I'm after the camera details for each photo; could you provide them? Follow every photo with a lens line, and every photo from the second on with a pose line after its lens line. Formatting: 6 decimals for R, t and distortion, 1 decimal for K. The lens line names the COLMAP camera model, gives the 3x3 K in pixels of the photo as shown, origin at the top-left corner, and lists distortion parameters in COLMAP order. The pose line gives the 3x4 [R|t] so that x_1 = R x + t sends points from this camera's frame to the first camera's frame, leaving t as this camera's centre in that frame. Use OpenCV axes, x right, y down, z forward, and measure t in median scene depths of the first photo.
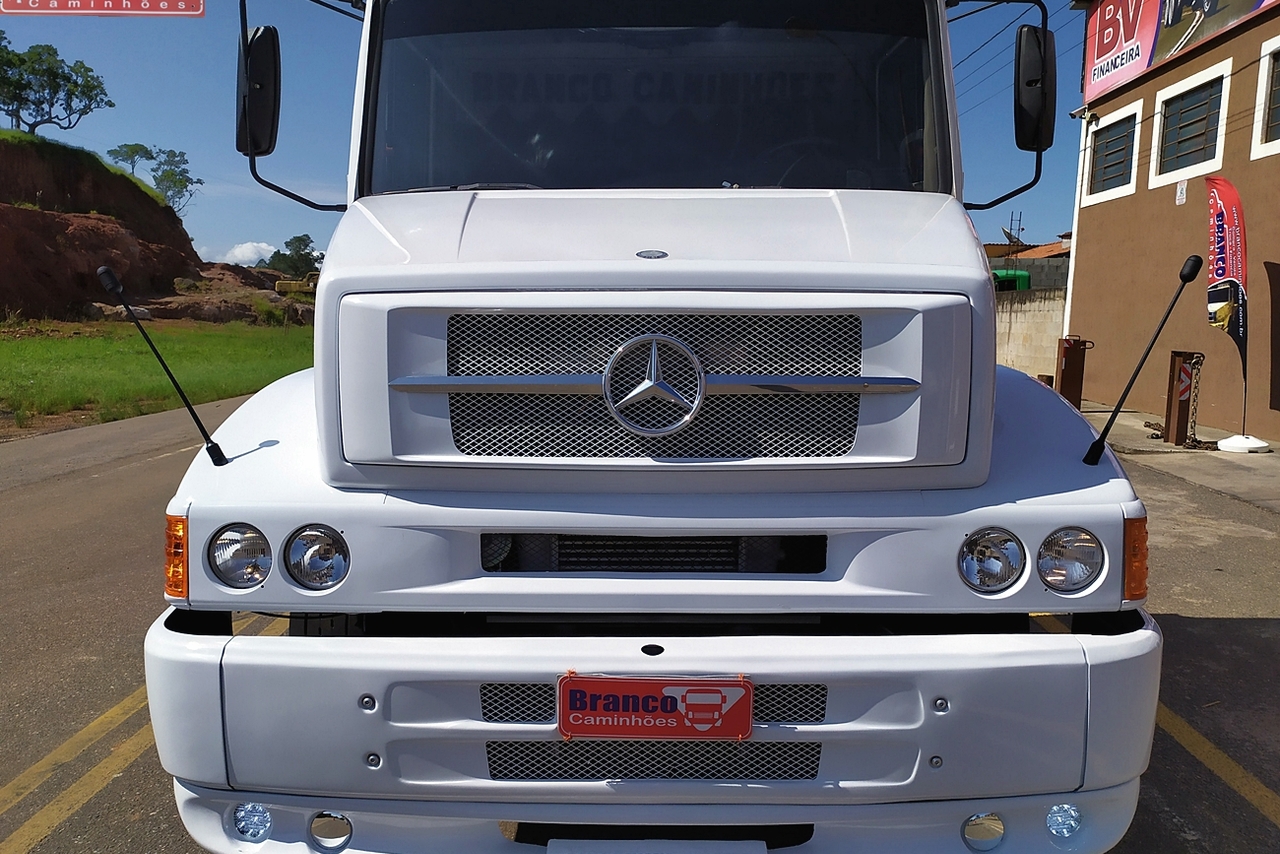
lens RADIAL K [[926.5, 0, 640.4], [0, 926.5, 429.7], [0, 0, 1]] dist [0.003899, -0.000879]
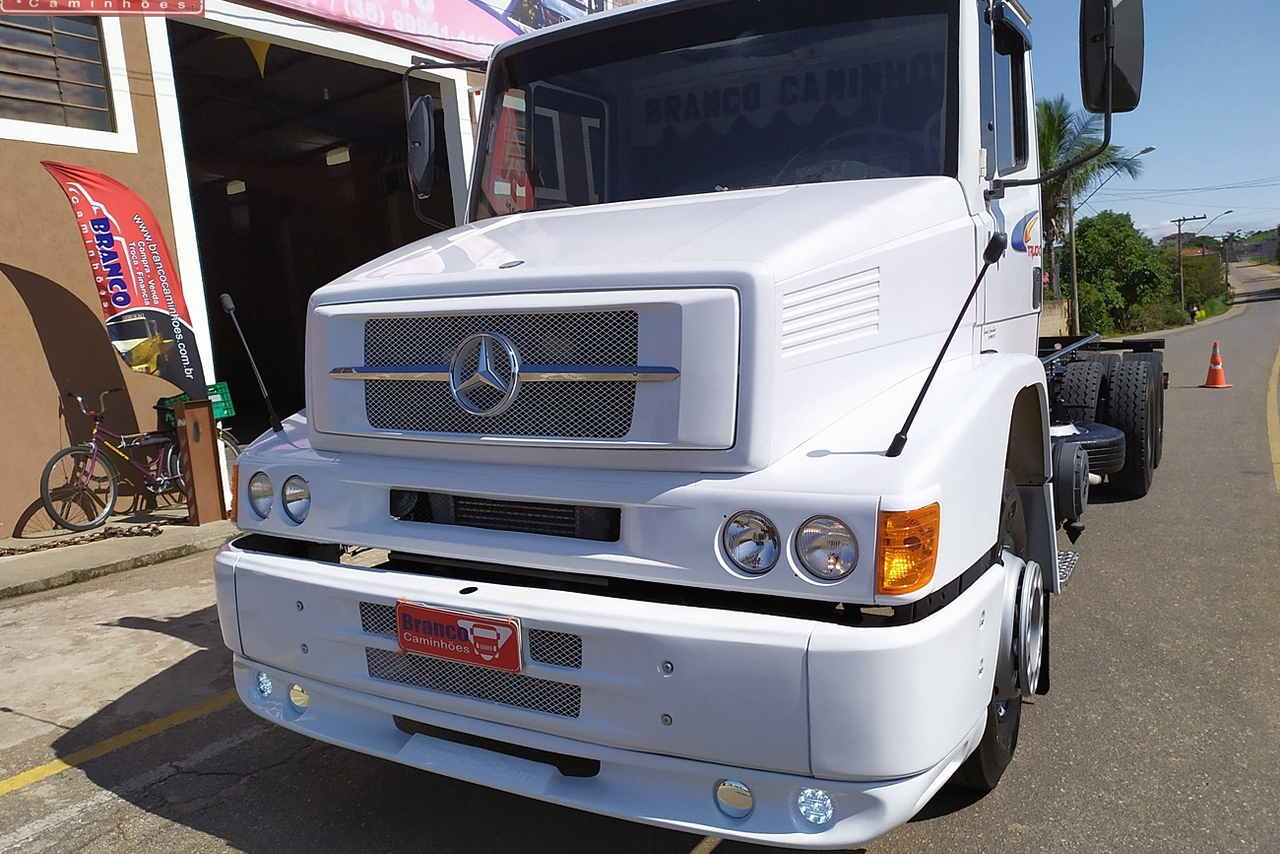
lens RADIAL K [[926.5, 0, 641.4], [0, 926.5, 428.0], [0, 0, 1]] dist [0.003899, -0.000879]
pose [[0.891407, 0.028060, -0.452334, 0.773724], [-0.025953, 0.999604, 0.010866, 0.004490], [0.452460, 0.002053, 0.891782, 0.014928]]
